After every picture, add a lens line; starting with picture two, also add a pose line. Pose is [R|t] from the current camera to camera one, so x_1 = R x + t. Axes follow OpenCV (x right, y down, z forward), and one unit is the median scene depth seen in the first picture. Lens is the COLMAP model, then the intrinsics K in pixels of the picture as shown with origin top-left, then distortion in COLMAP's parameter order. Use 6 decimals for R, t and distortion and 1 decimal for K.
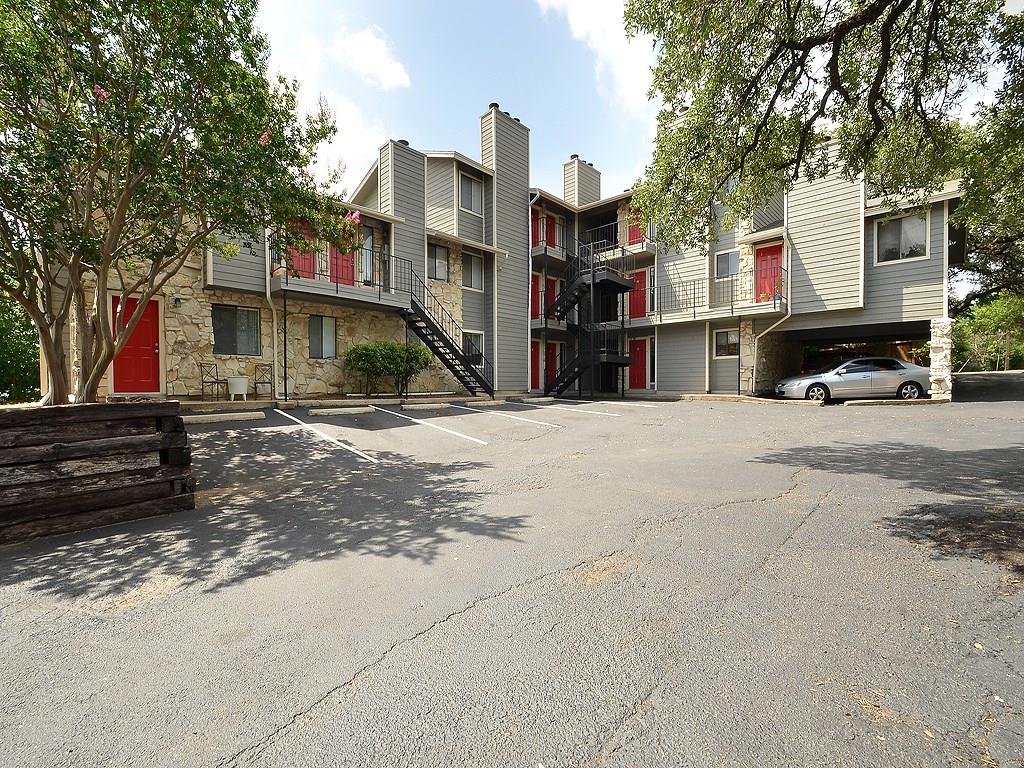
lens RADIAL K [[454.6, 0, 498.5], [0, 454.6, 392.2], [0, 0, 1]] dist [-0.001863, -0.001449]
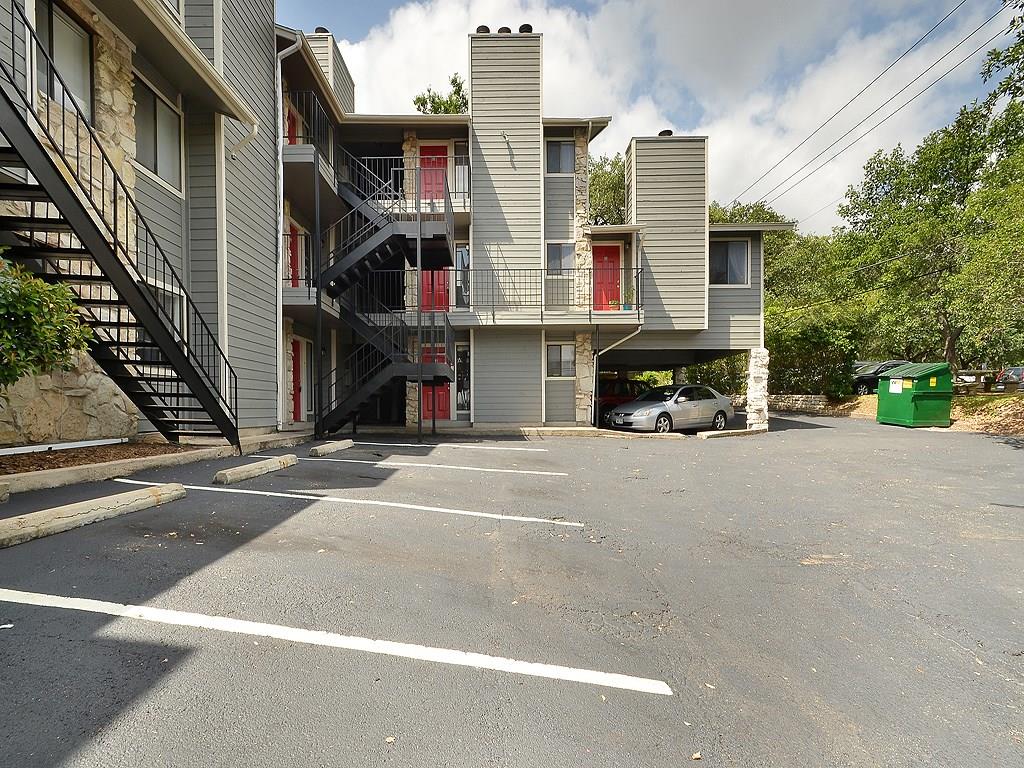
lens RADIAL K [[474.8, 0, 482.8], [0, 474.8, 414.5], [0, 0, 1]] dist [0.002657, 0.000372]
pose [[0.711887, -0.005254, 0.702274, -0.167746], [0.008532, 0.999963, -0.001167, -0.016899], [-0.702242, 0.006822, 0.711905, 0.555328]]
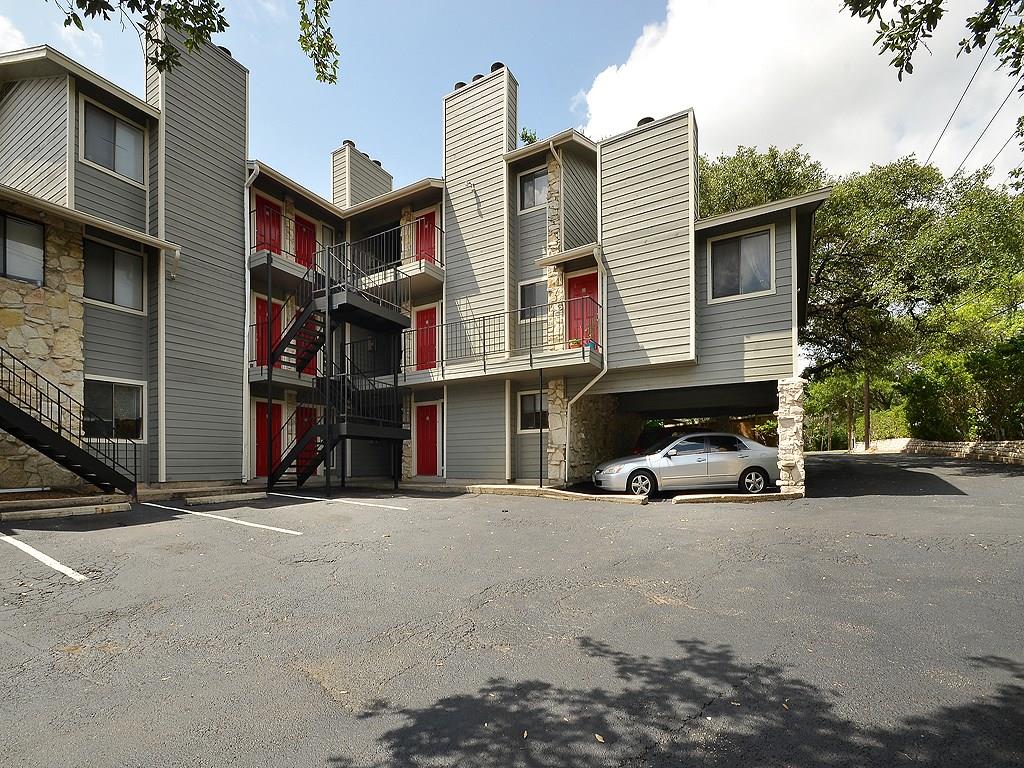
lens RADIAL K [[473.4, 0, 507.0], [0, 473.4, 457.0], [0, 0, 1]] dist [0.002198, -0.000500]
pose [[0.967442, 0.001480, 0.253087, 0.299470], [0.005316, 0.999643, -0.026167, -0.019555], [-0.253035, 0.026661, 0.967090, 0.329965]]
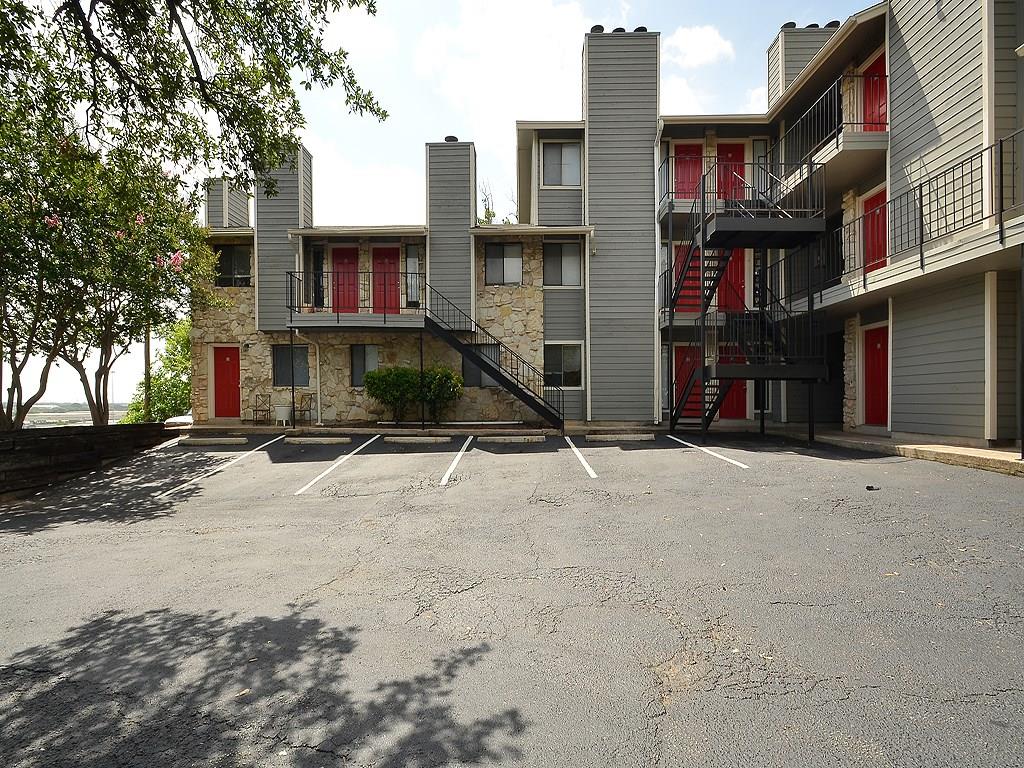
lens RADIAL K [[484.8, 0, 501.5], [0, 484.8, 403.3], [0, 0, 1]] dist [-0.002030, -0.000063]
pose [[0.679599, 0.007560, -0.733545, 0.521133], [-0.011344, 0.999936, -0.000204, -0.033174], [0.733496, 0.008460, 0.679641, 0.411789]]
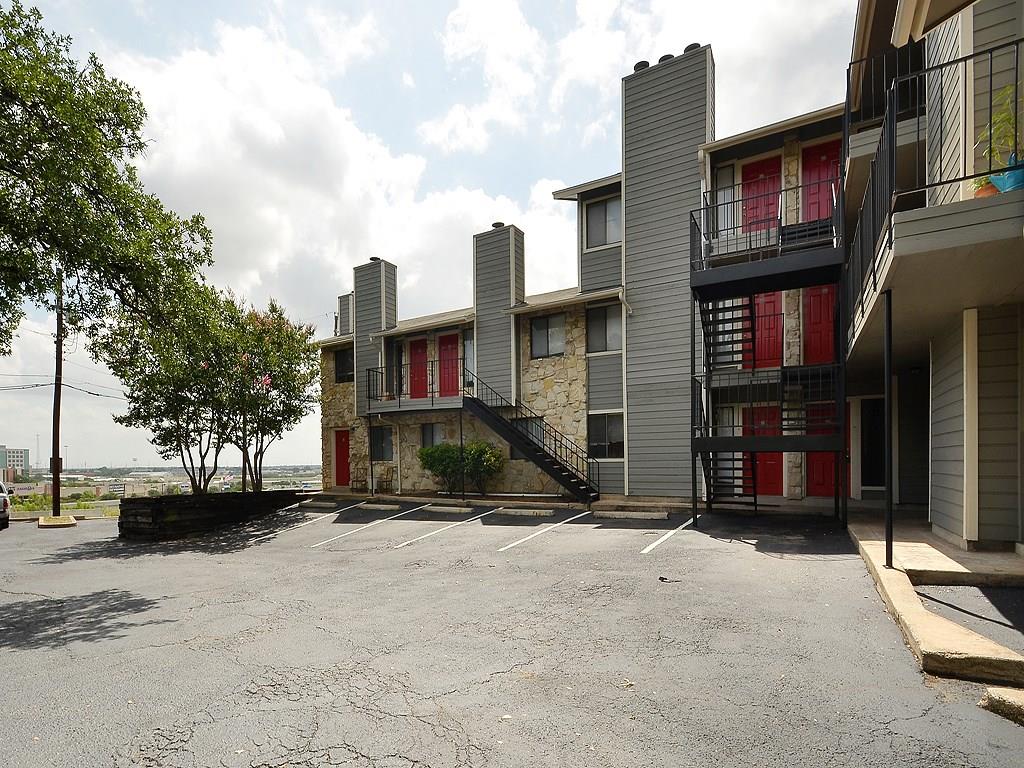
lens RADIAL K [[532.3, 0, 430.3], [0, 532.3, 463.4], [0, 0, 1]] dist [-0.001500, -0.000620]
pose [[0.183239, 0.000367, -0.983068, 0.794330], [-0.003068, 0.999995, -0.000199, -0.055447], [0.983064, 0.003052, 0.183239, 0.631459]]
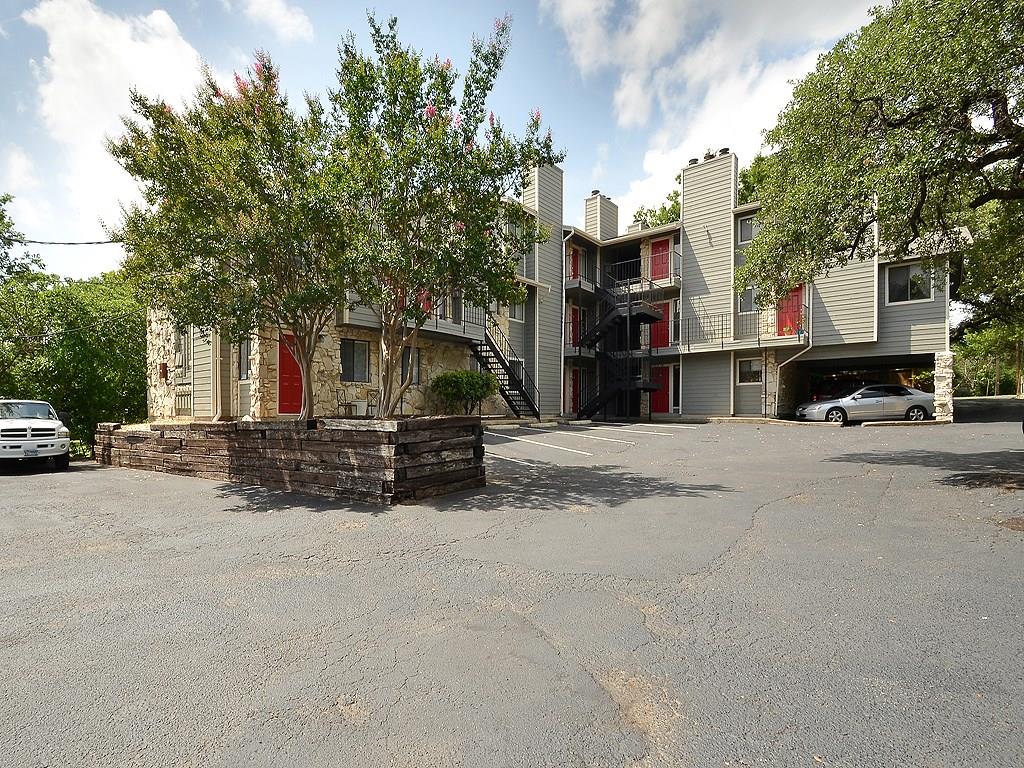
lens RADIAL K [[519.5, 0, 441.7], [0, 519.5, 416.4], [0, 0, 1]] dist [-0.001900, -0.001982]
pose [[0.999741, 0.000603, 0.022772, -0.291220], [-0.000462, 0.999981, -0.006177, 0.010980], [-0.022775, 0.006165, 0.999722, -0.255057]]
